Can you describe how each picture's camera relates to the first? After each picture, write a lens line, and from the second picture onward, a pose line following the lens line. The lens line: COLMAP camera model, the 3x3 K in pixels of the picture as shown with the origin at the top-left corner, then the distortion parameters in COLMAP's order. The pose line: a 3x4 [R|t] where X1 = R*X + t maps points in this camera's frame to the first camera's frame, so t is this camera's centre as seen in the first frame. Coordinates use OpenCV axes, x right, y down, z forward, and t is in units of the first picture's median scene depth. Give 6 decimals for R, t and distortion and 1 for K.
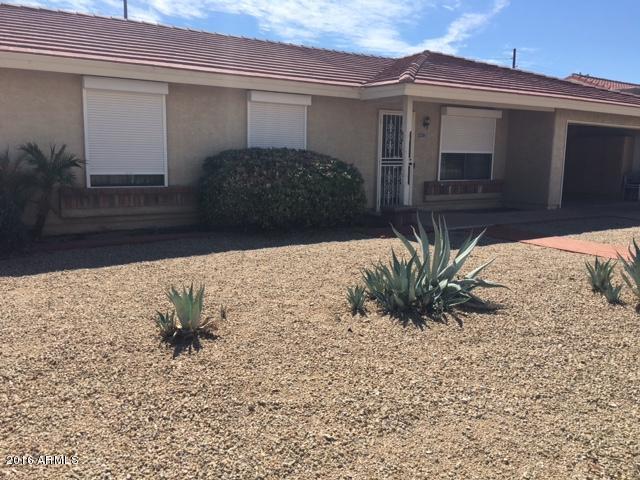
lens RADIAL K [[547.1, 0, 320.0], [0, 547.1, 240.0], [0, 0, 1]] dist [0.070064, 0.000119]
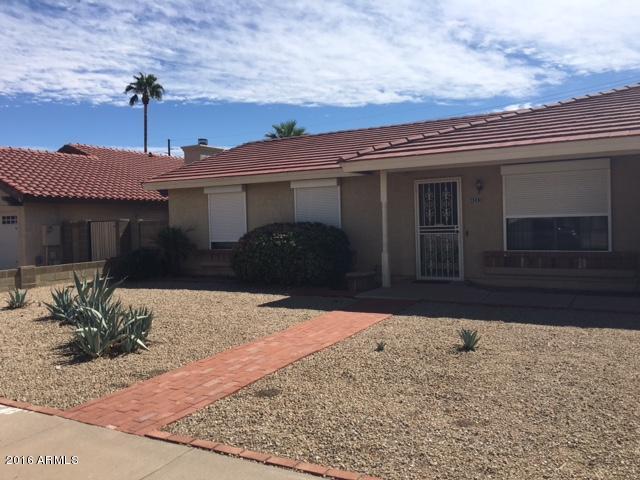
lens RADIAL K [[547.1, 0, 320.0], [0, 547.1, 240.0], [0, 0, 1]] dist [0.070064, 0.000119]
pose [[0.462451, 0.007149, -0.886616, 0.901369], [-0.106157, 0.993221, -0.047363, -0.057026], [0.880267, 0.116024, 0.460075, 0.374544]]
